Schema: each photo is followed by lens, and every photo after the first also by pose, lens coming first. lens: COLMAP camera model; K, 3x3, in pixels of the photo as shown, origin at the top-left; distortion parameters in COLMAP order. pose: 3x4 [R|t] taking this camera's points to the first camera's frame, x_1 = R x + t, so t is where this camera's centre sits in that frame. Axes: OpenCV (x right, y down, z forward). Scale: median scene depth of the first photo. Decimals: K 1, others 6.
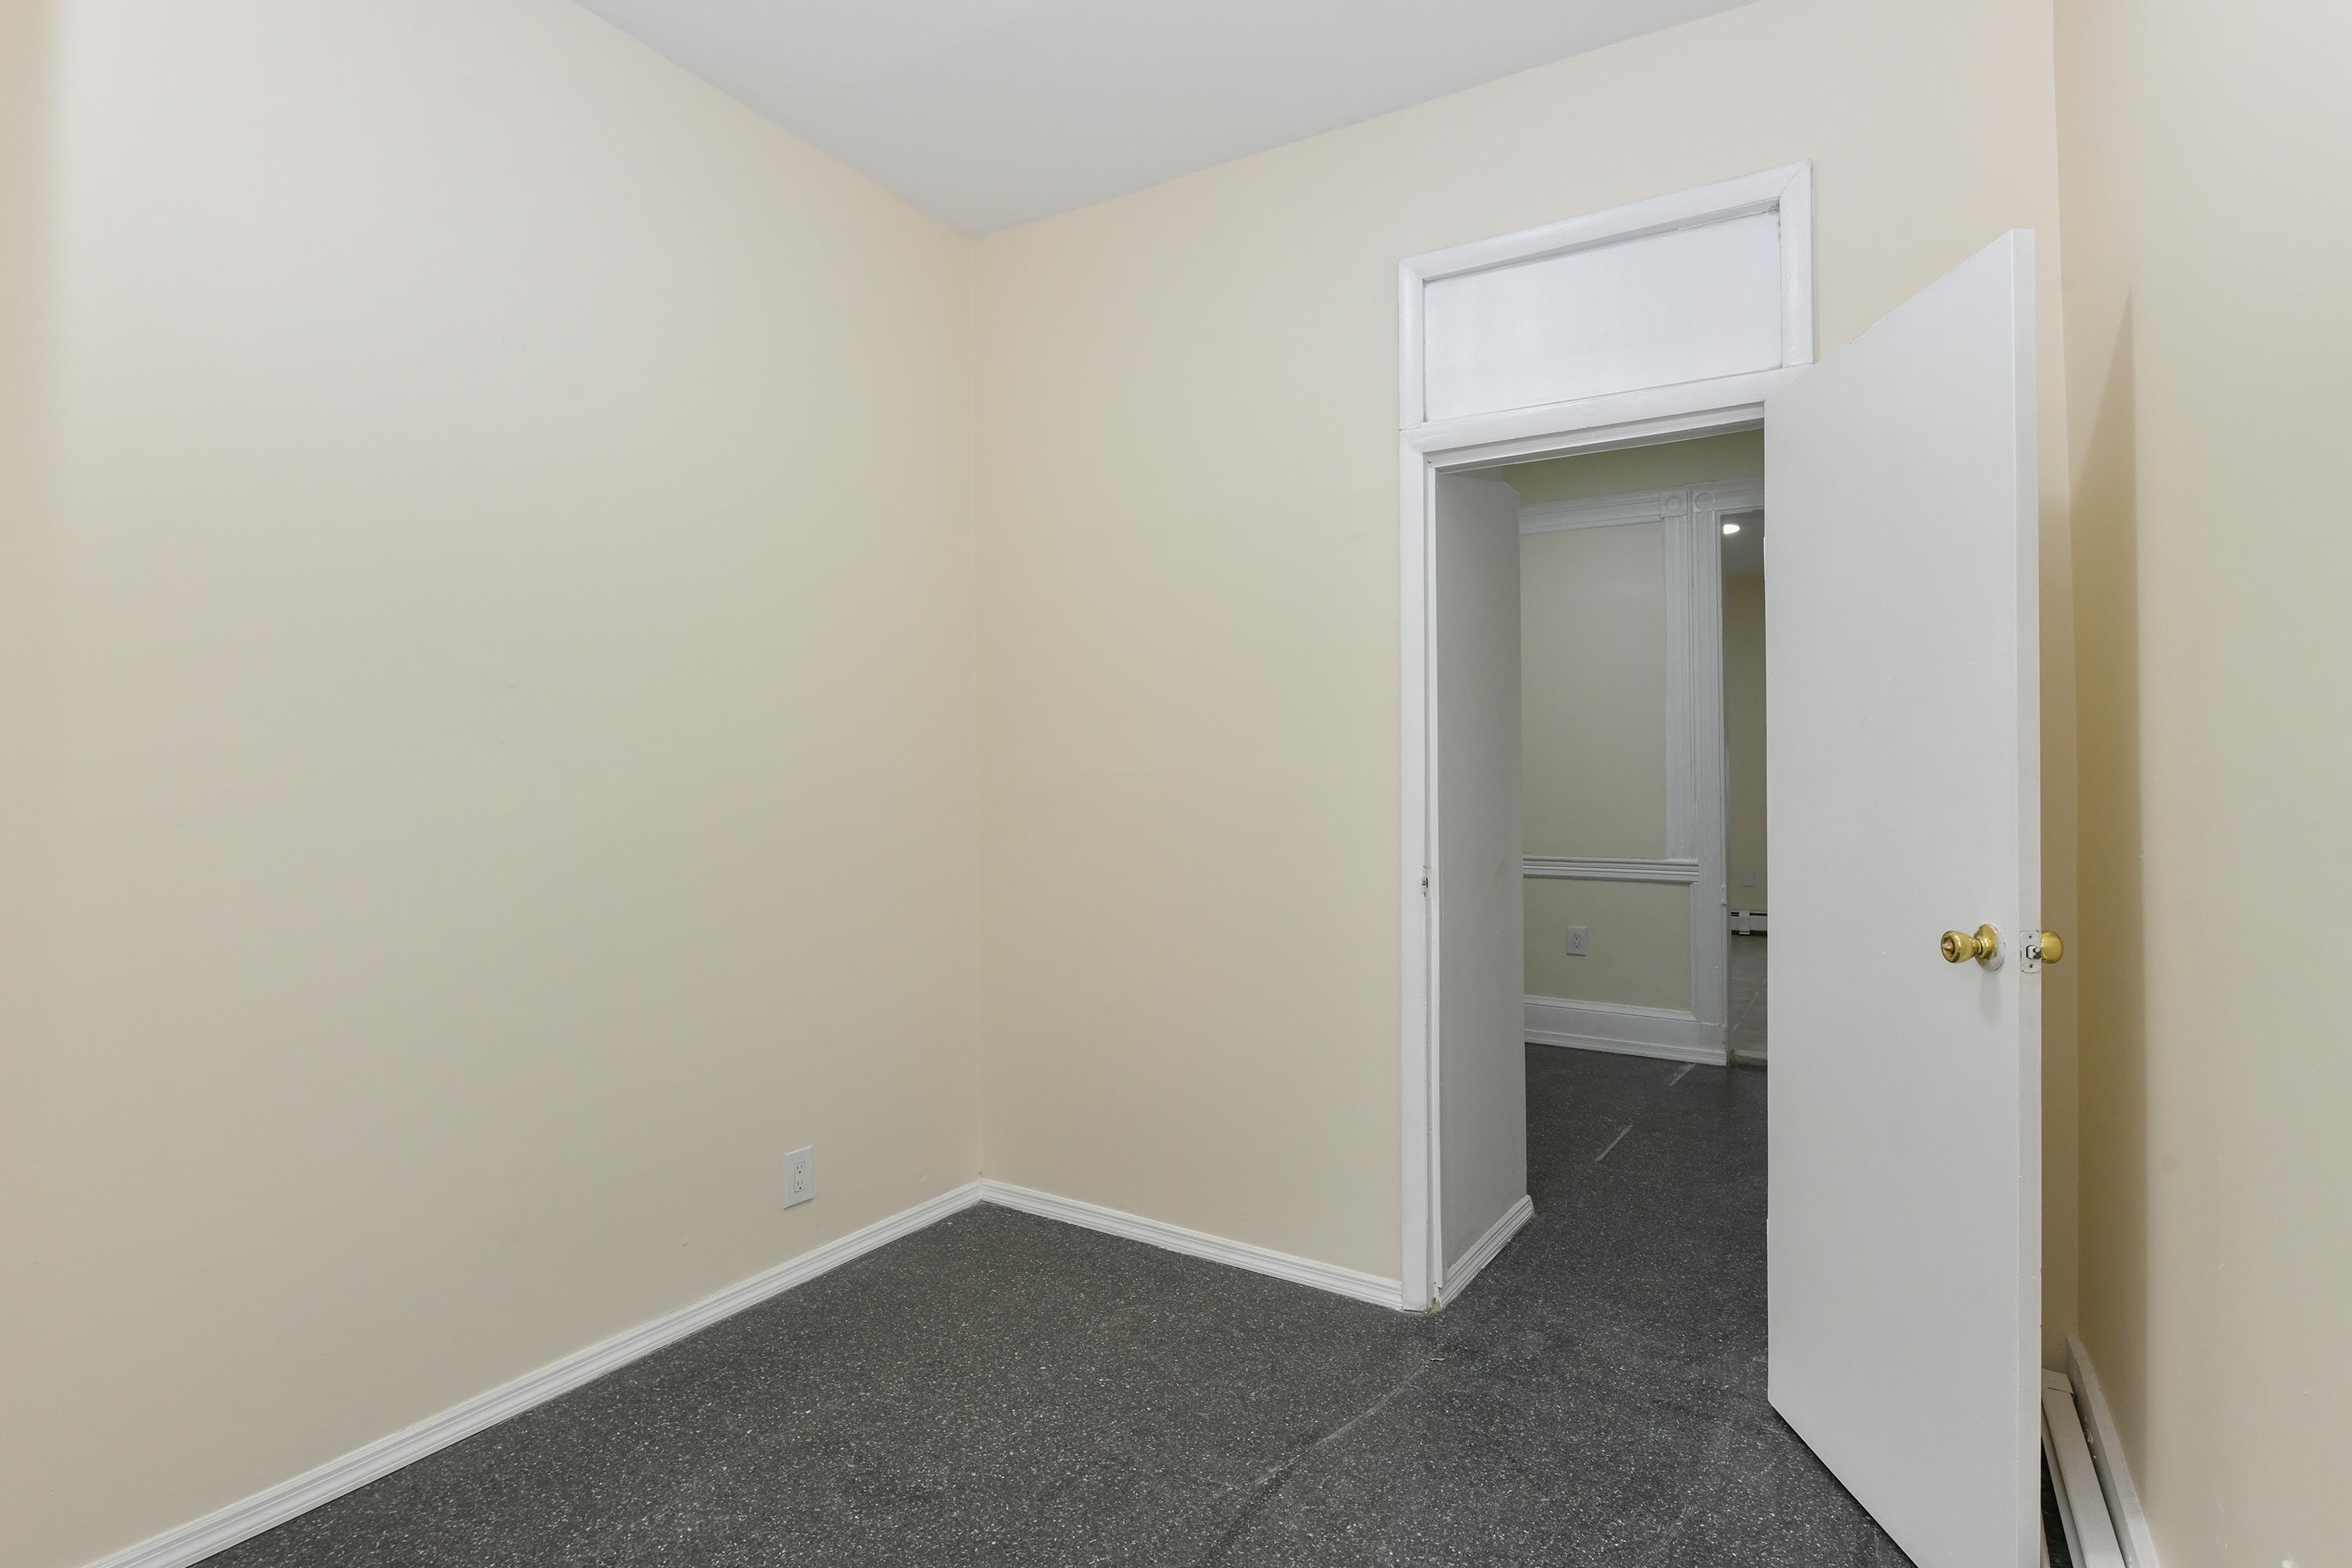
lens RADIAL K [[1179.6, 0, 1176.0], [0, 1179.6, 784.0], [0, 0, 1]] dist [-0.003068, -0.001414]
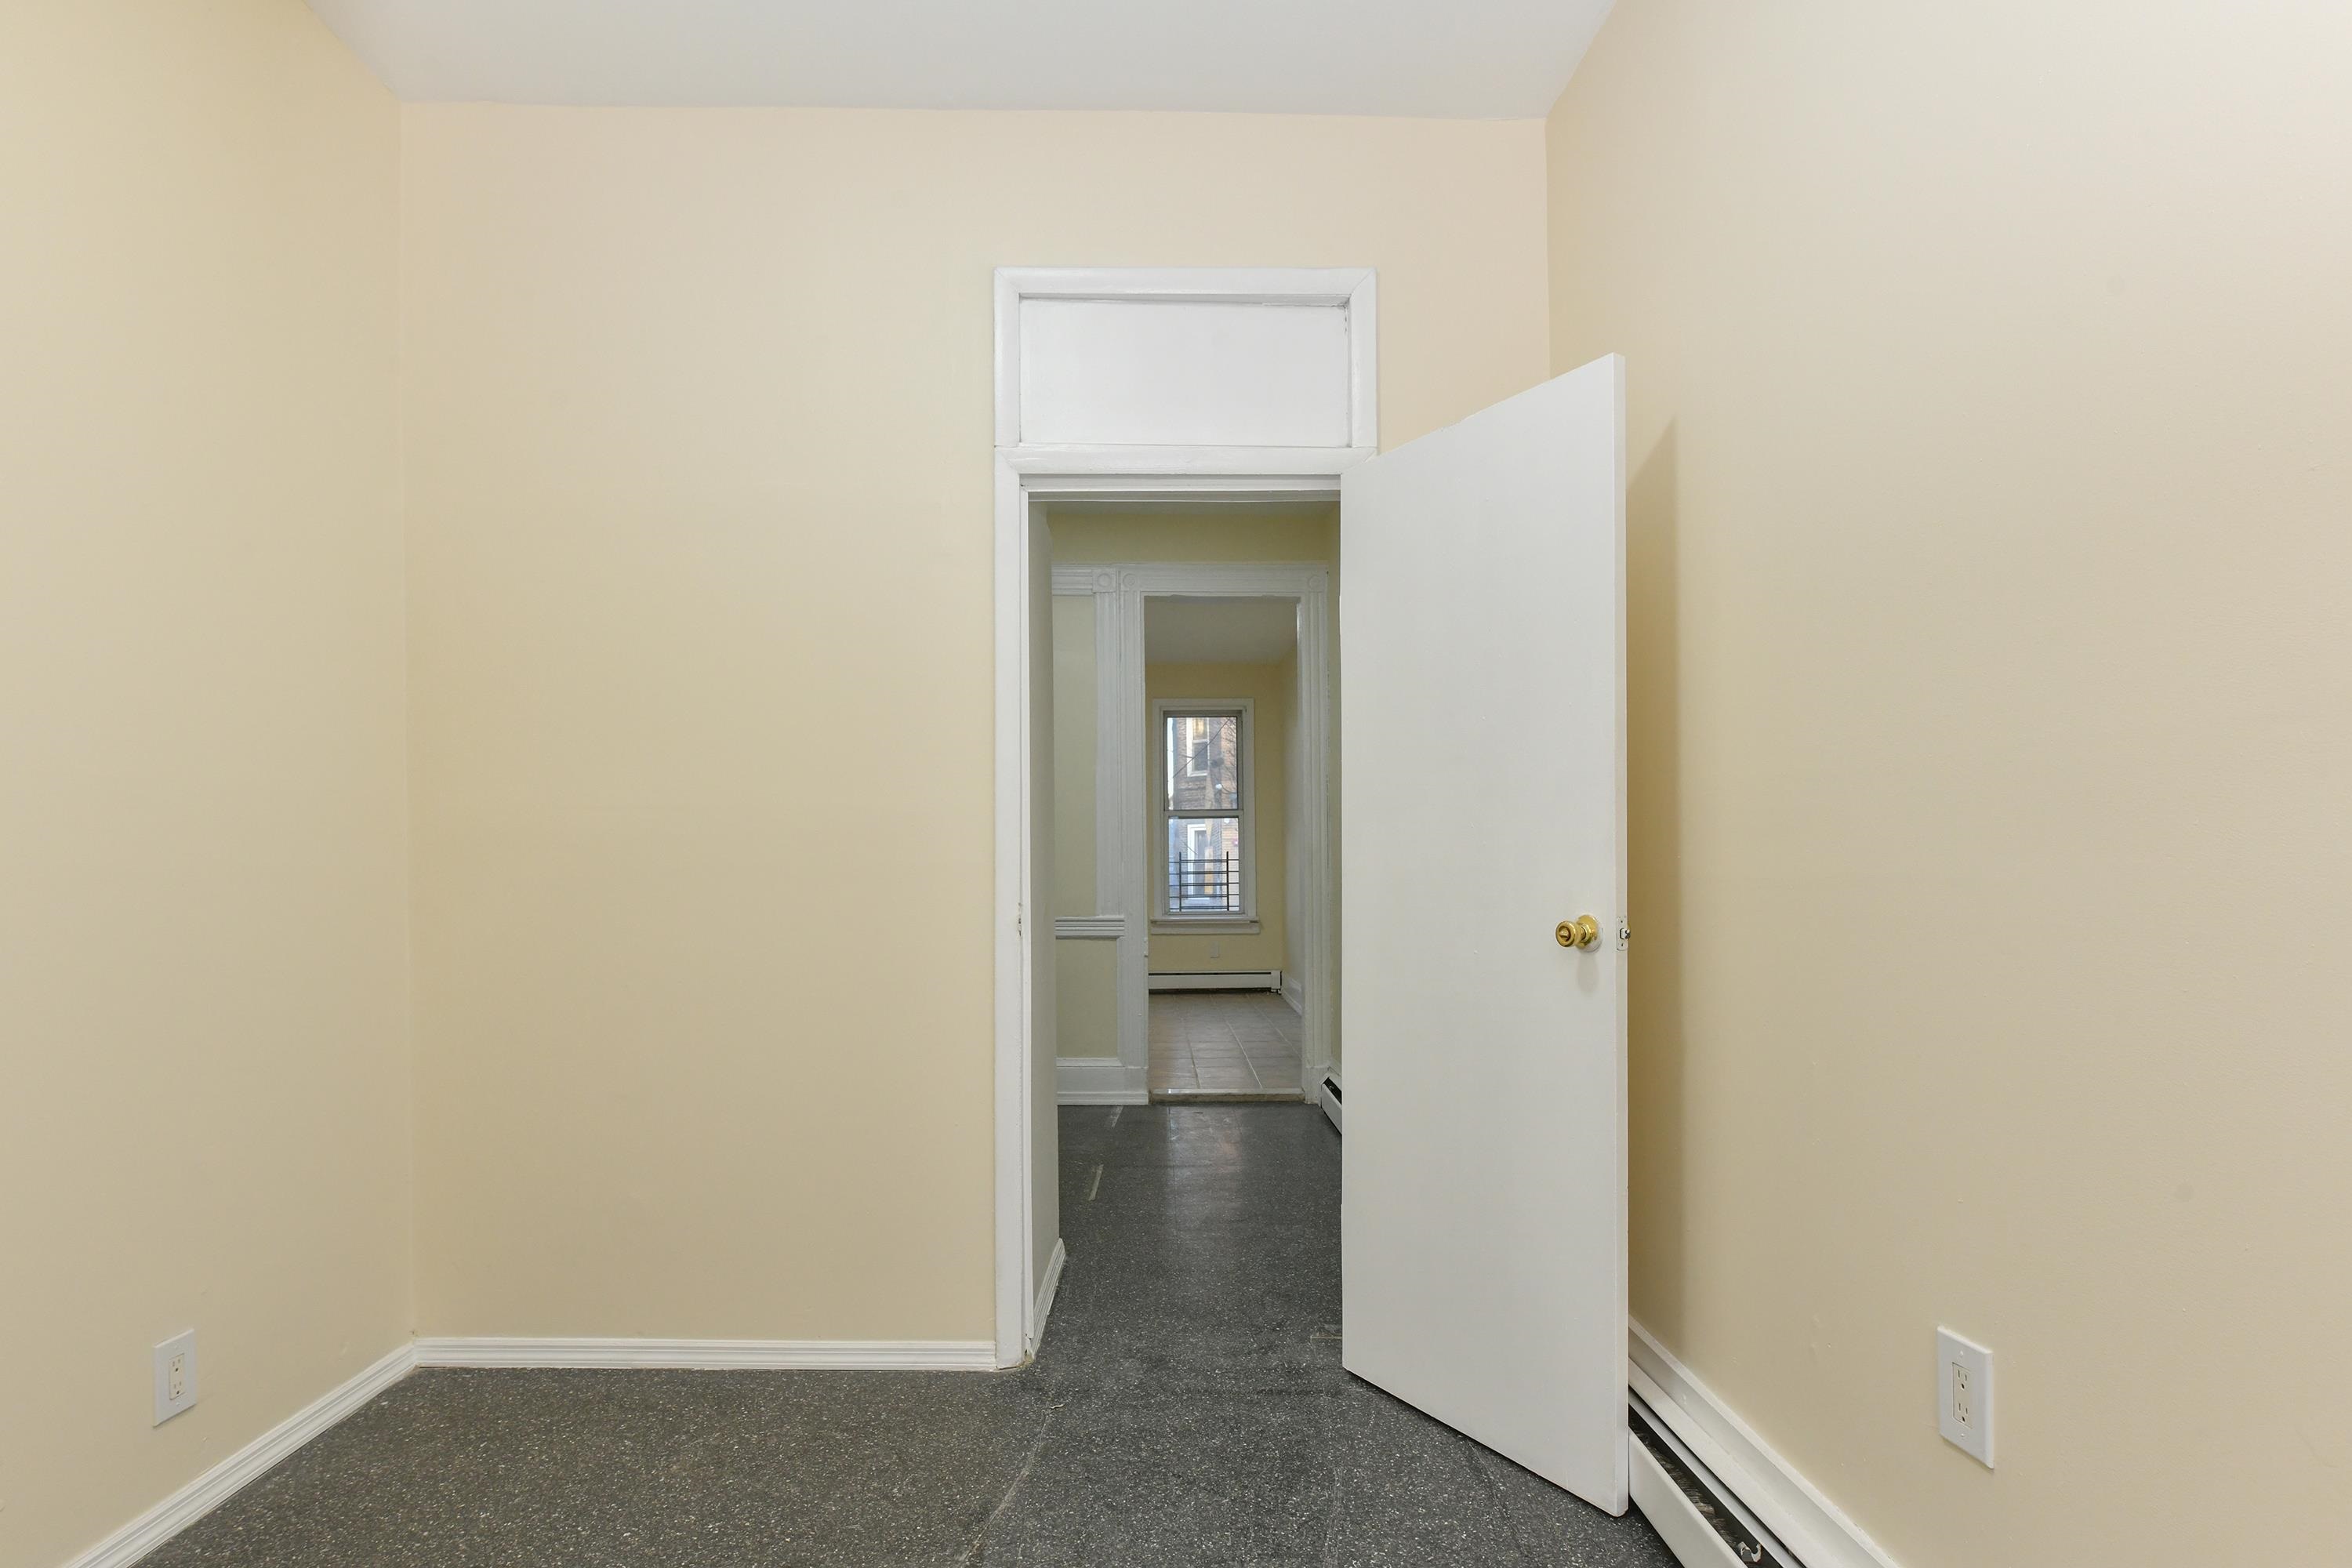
lens RADIAL K [[1203.9, 0, 1170.8], [0, 1203.9, 869.0], [0, 0, 1]] dist [0.000048, -0.008139]
pose [[0.843866, -0.004970, 0.536532, -0.220045], [0.005032, 0.999986, 0.001348, 0.041946], [-0.536531, 0.001562, 0.843879, 0.106083]]
